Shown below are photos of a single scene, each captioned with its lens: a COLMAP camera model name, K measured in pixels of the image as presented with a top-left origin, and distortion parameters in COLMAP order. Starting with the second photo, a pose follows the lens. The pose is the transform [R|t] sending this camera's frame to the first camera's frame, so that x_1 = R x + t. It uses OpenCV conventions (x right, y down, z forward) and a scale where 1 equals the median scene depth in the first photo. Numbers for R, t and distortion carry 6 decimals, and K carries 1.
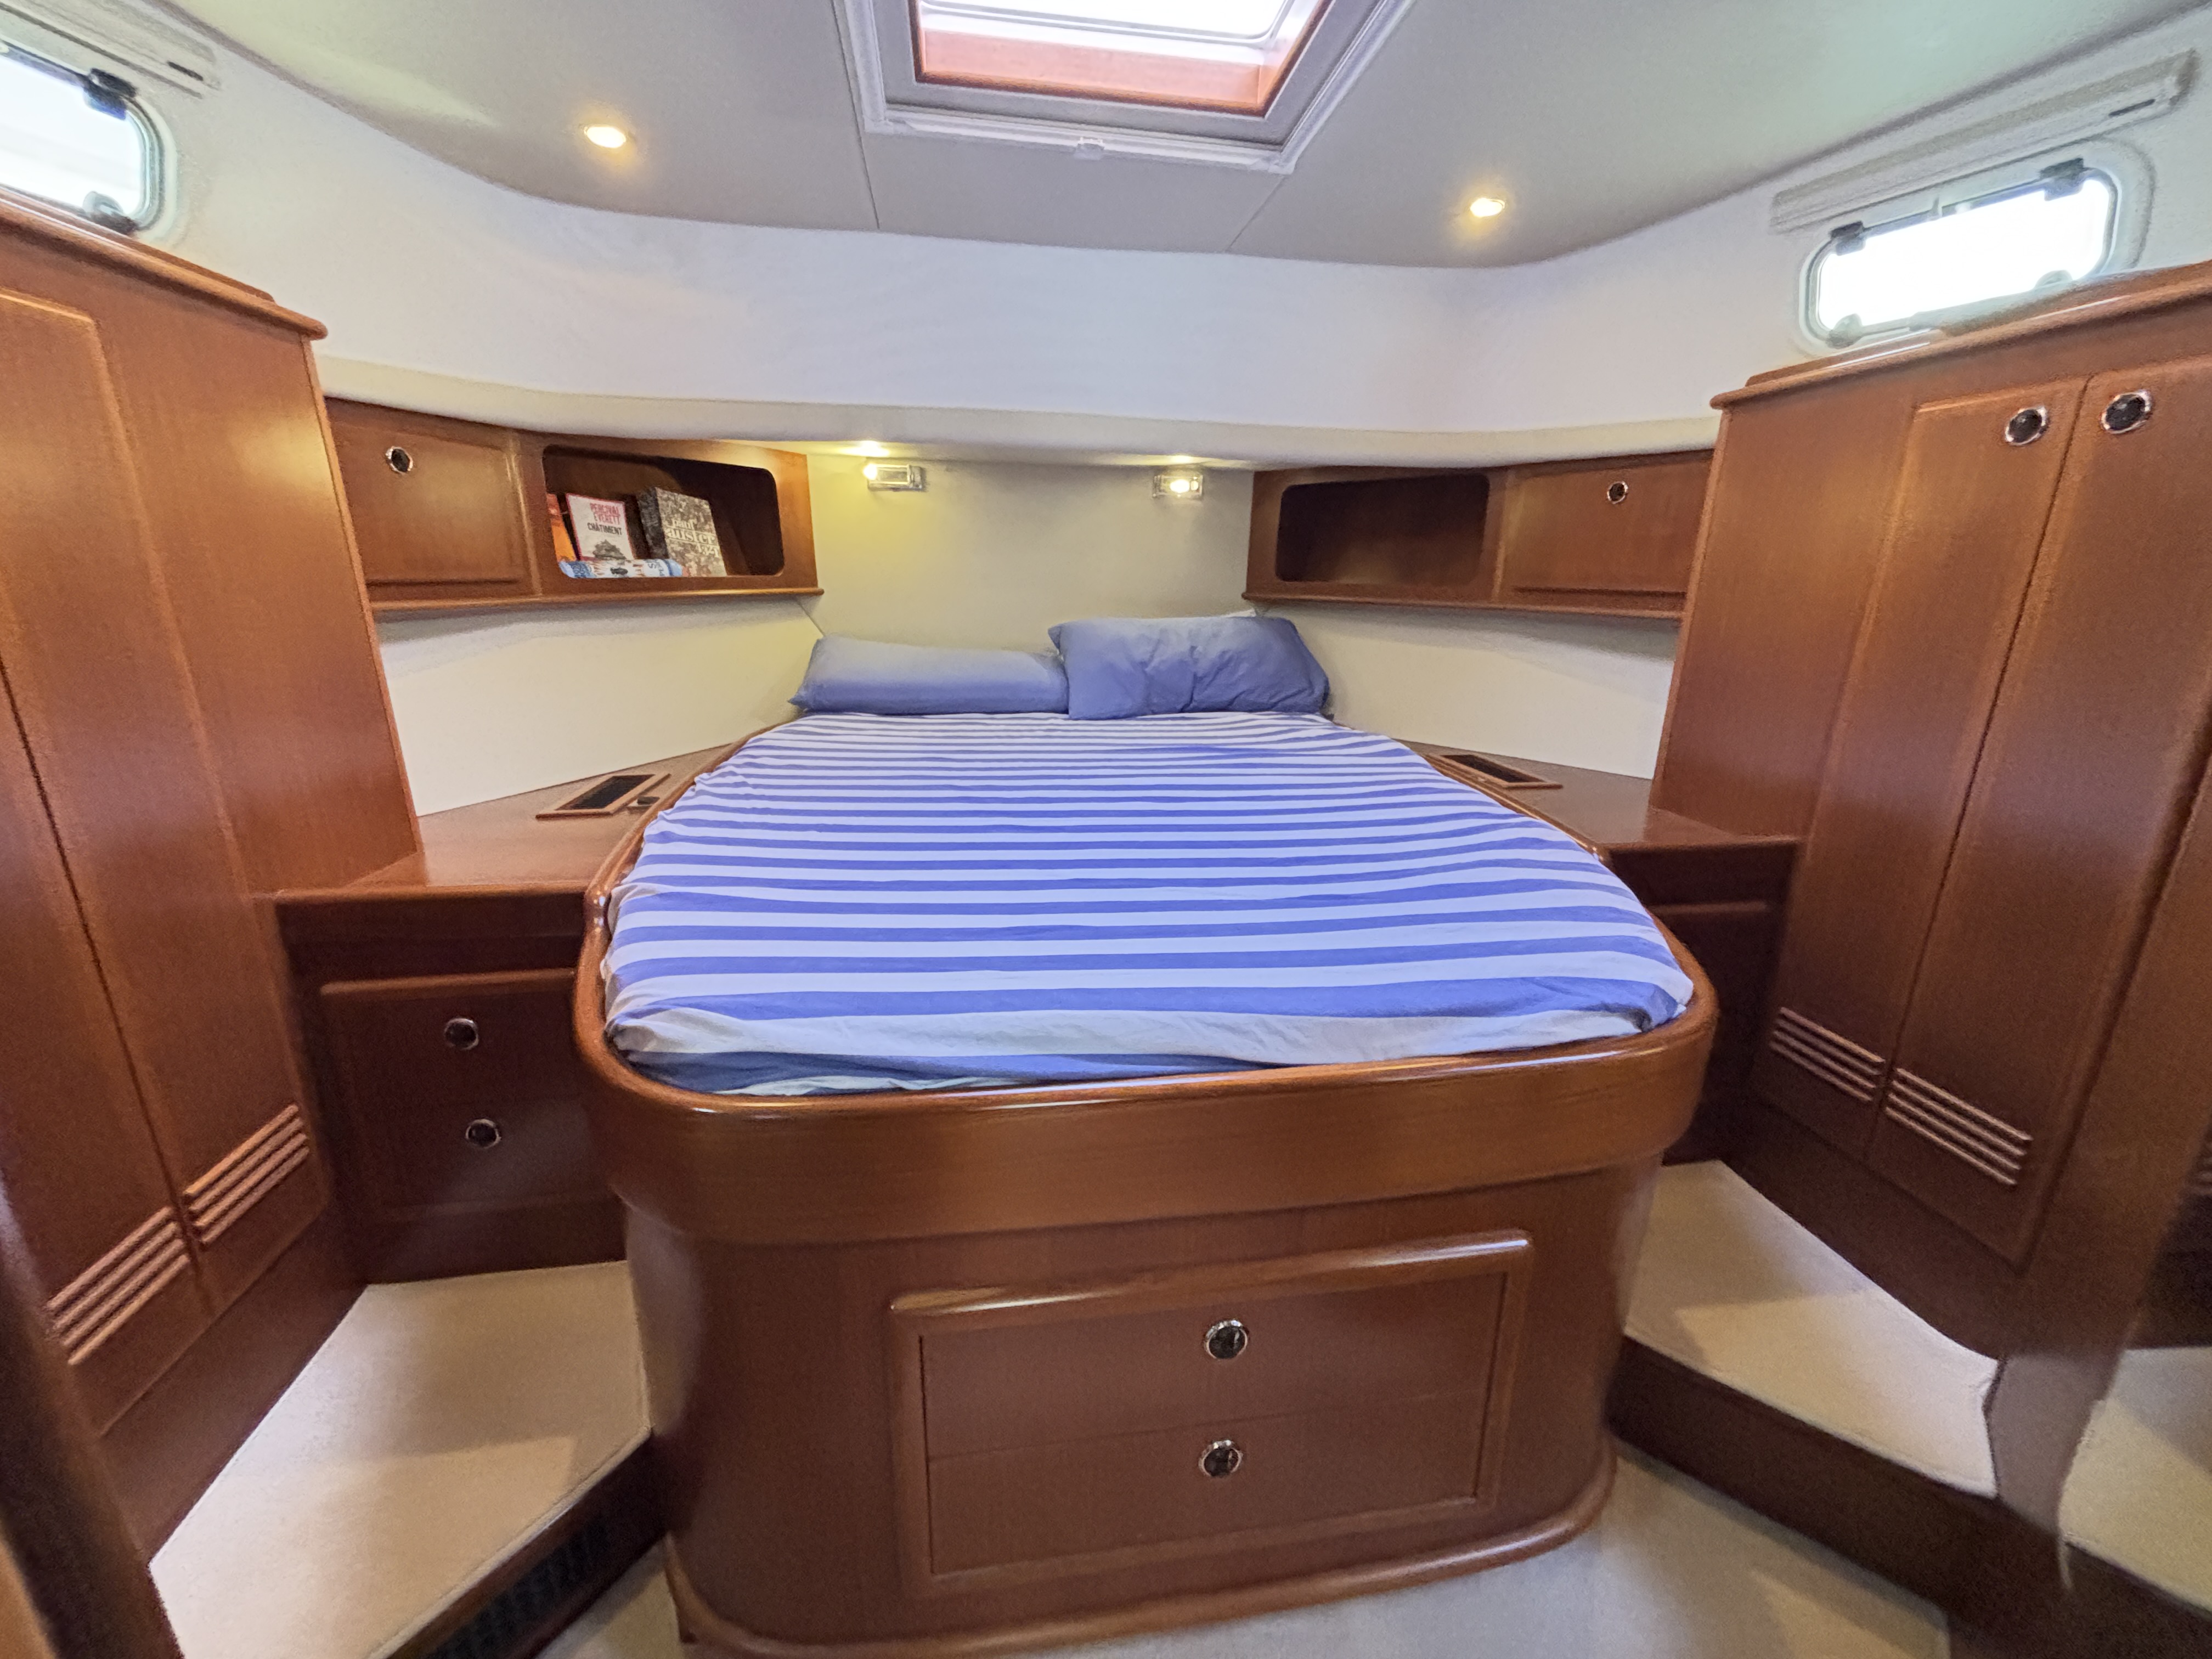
lens RADIAL K [[888.8, 0, 1097.7], [0, 888.8, 830.1], [0, 0, 1]] dist [0.000685, -0.000336]
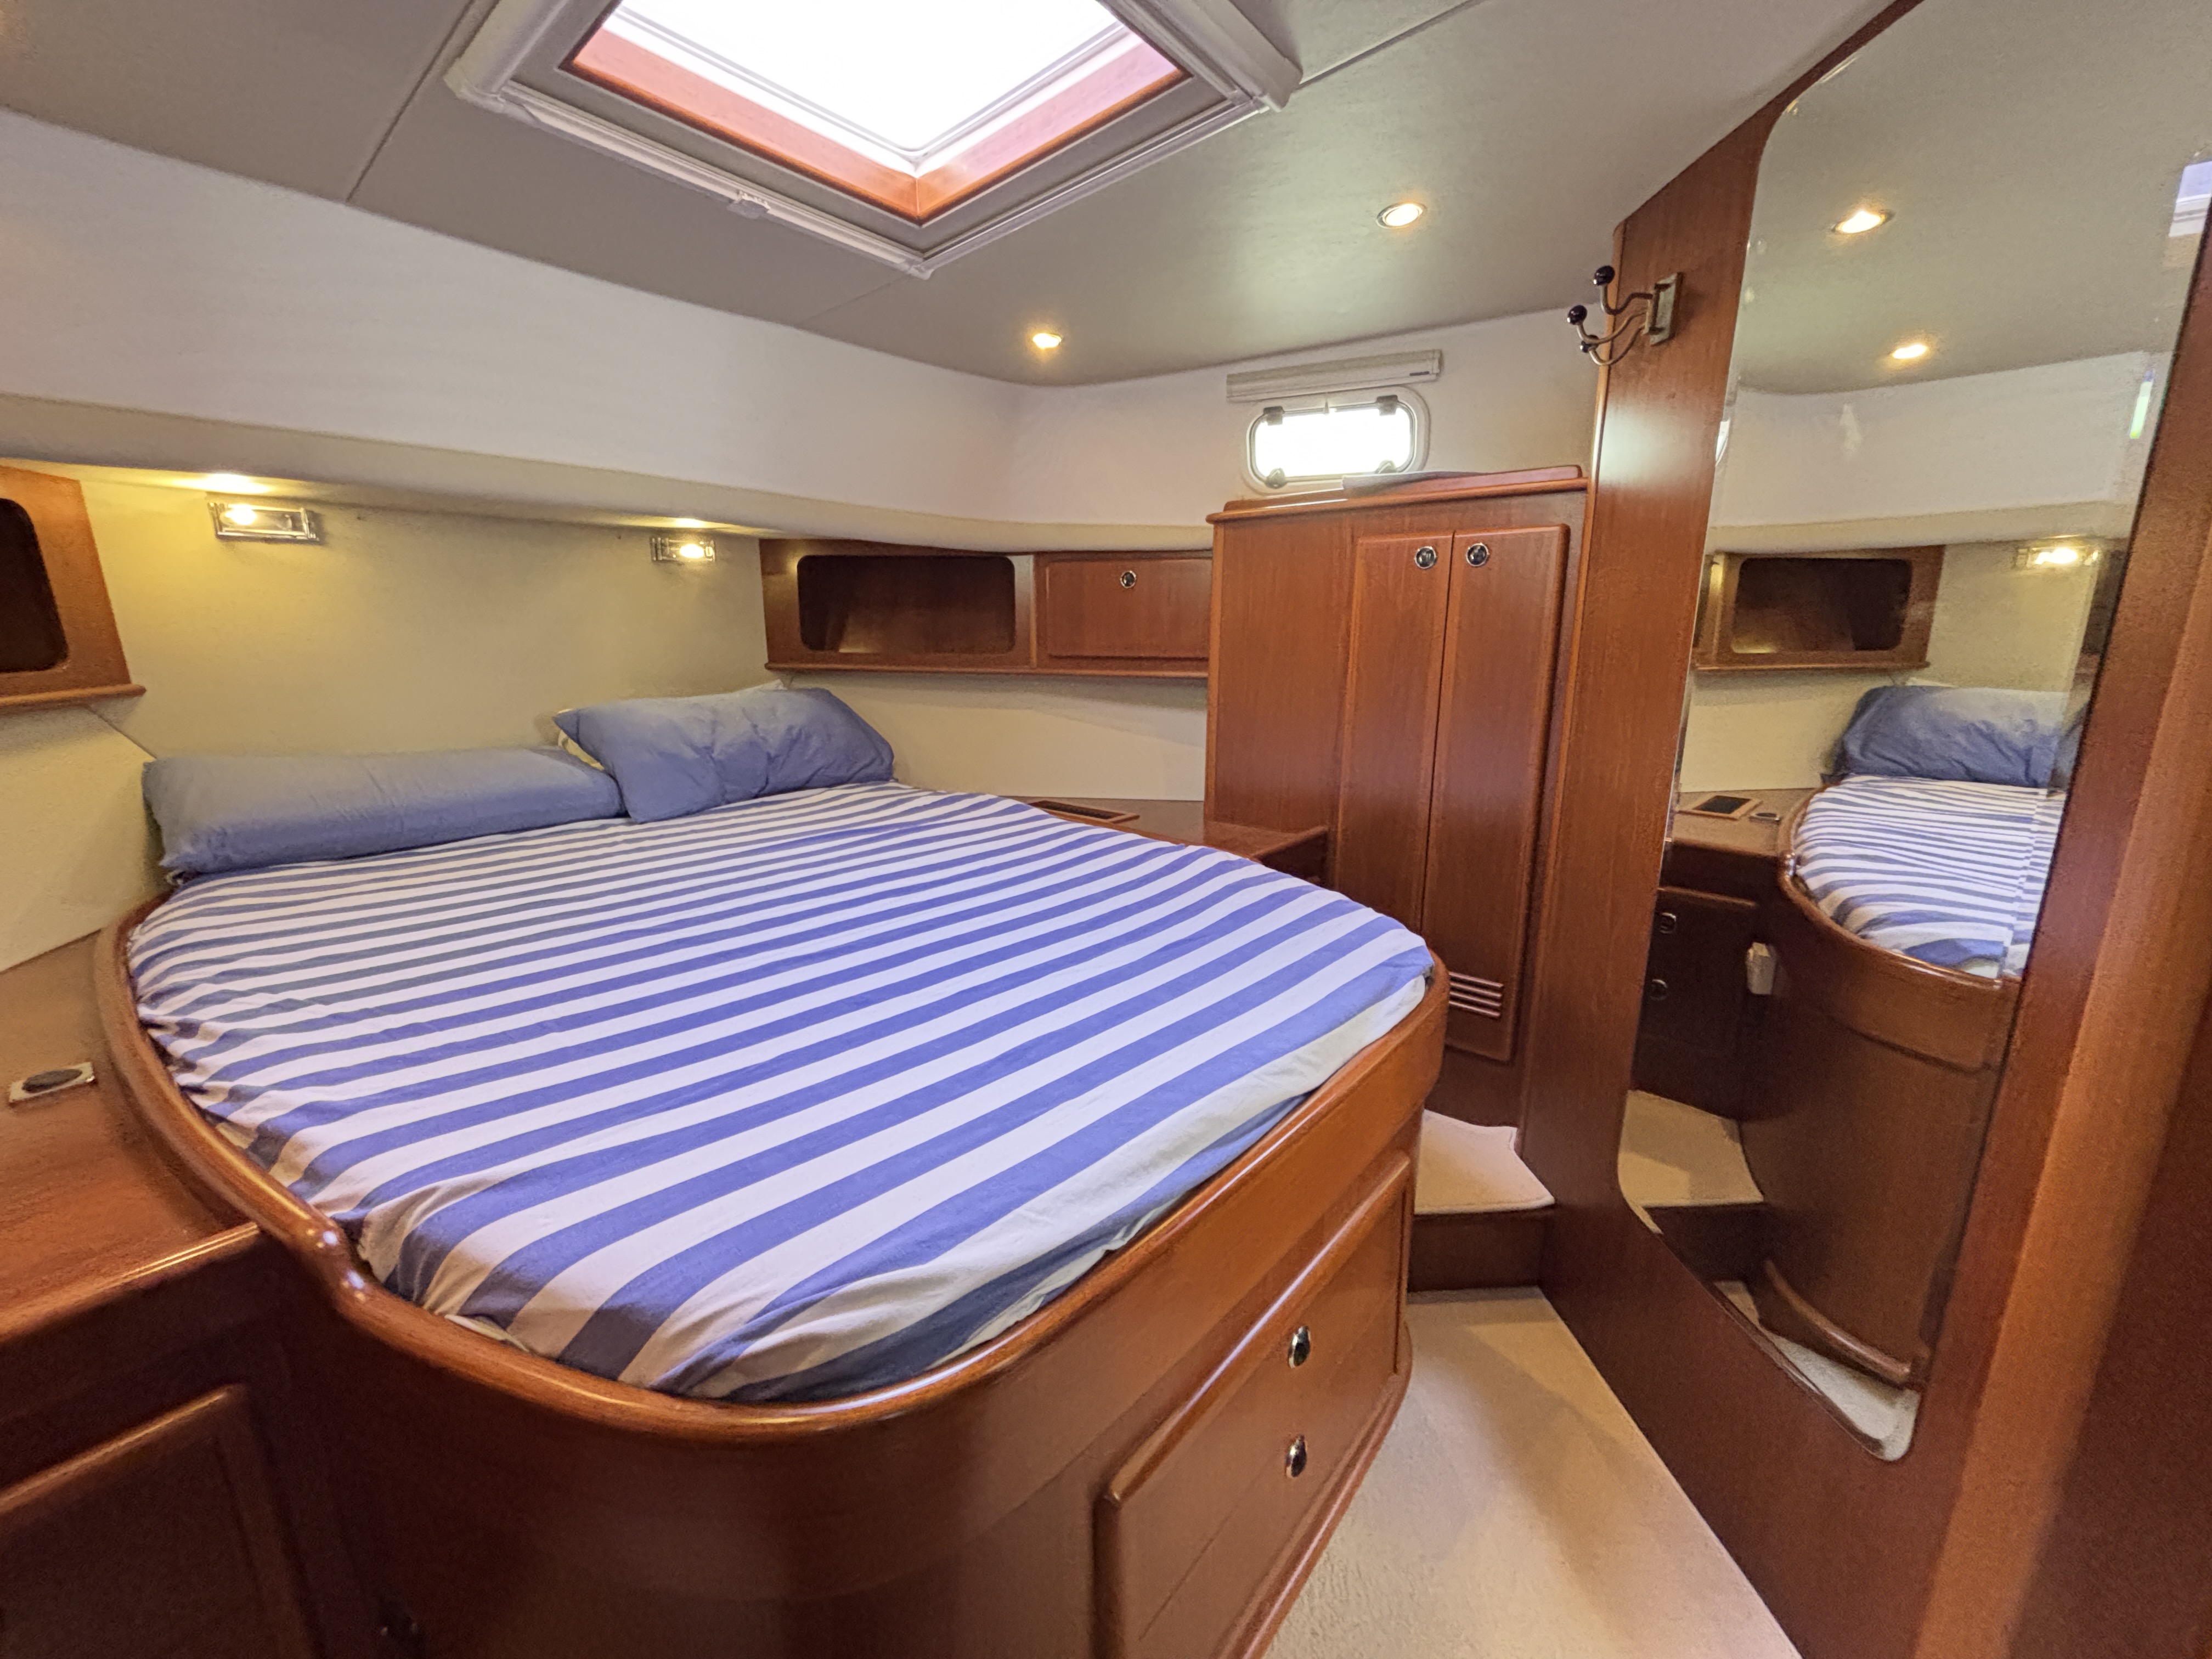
lens RADIAL K [[888.8, 0, 1100.4], [0, 888.8, 835.9], [0, 0, 1]] dist [0.000685, -0.000336]
pose [[0.752051, -0.163768, 0.638435, -0.337850], [0.192757, 0.980939, 0.024565, -0.070801], [-0.630289, 0.104589, 0.769283, 0.113935]]
